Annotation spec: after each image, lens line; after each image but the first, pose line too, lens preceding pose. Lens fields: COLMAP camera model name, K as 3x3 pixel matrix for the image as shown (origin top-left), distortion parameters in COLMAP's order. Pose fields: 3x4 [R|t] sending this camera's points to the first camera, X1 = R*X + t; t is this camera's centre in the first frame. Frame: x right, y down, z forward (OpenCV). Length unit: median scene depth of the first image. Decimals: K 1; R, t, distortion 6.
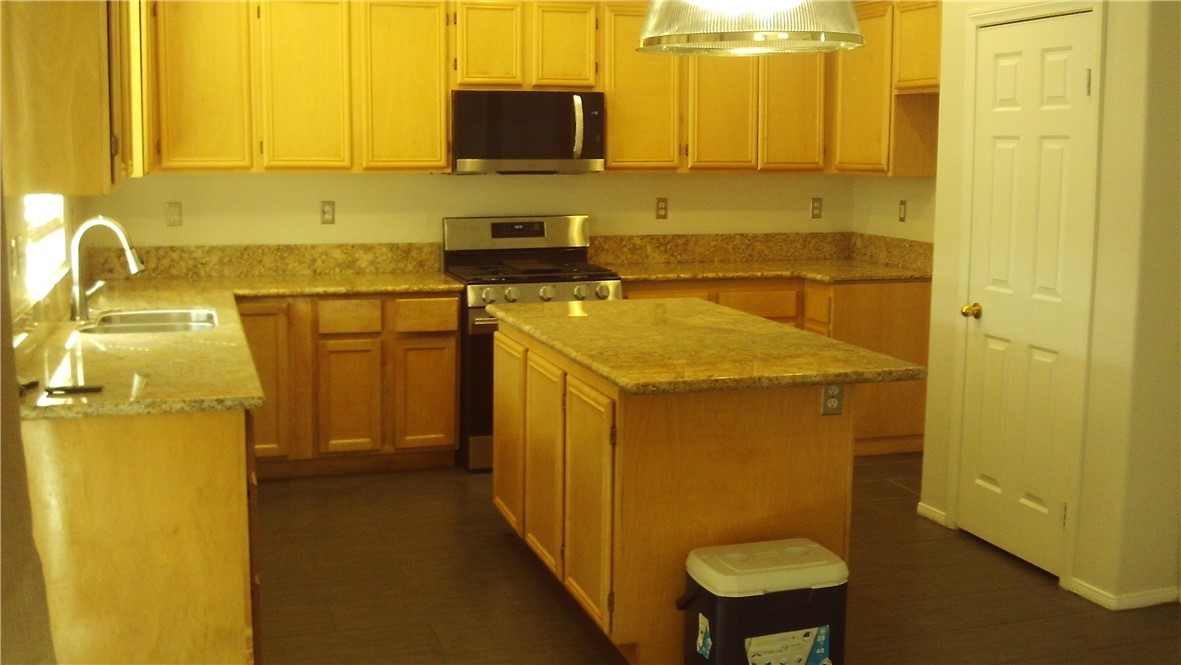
lens RADIAL K [[1343.4, 0, 639.6], [0, 1343.4, 310.4], [0, 0, 1]] dist [-0.001425, -0.253219]
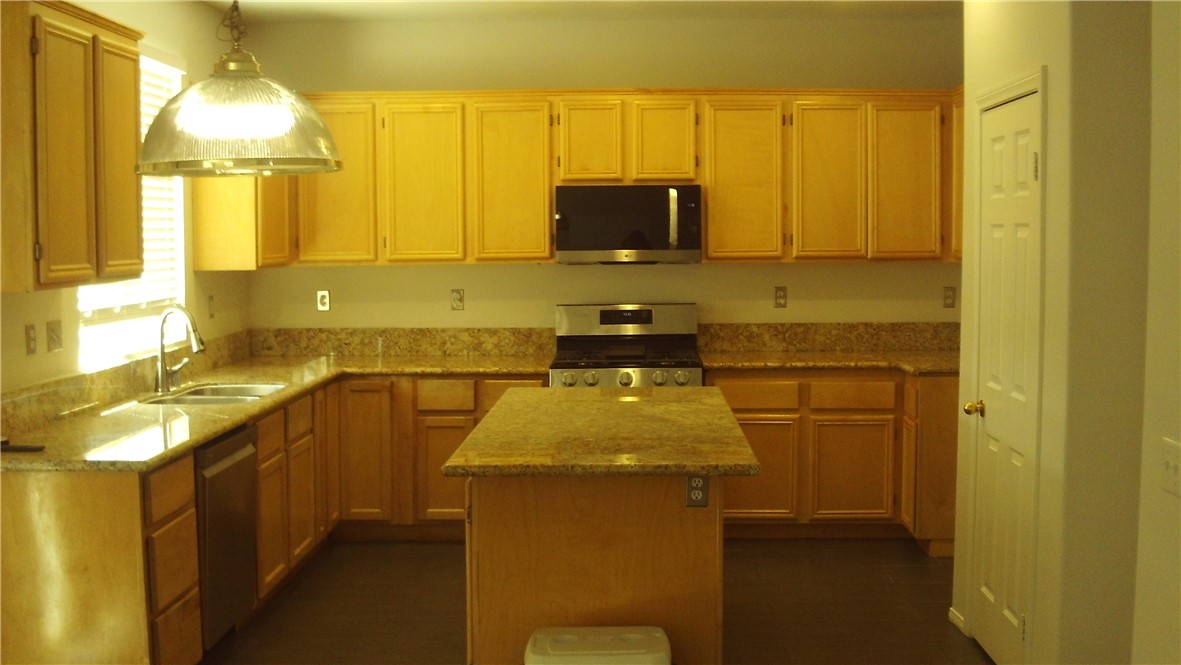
lens RADIAL K [[1343.4, 0, 639.6], [0, 1343.4, 310.4], [0, 0, 1]] dist [-0.001425, -0.253219]
pose [[0.950126, 0.009725, -0.311715, 0.254558], [-0.028398, 0.998059, -0.055418, -0.007598], [0.310571, 0.061506, 0.948558, 0.011611]]
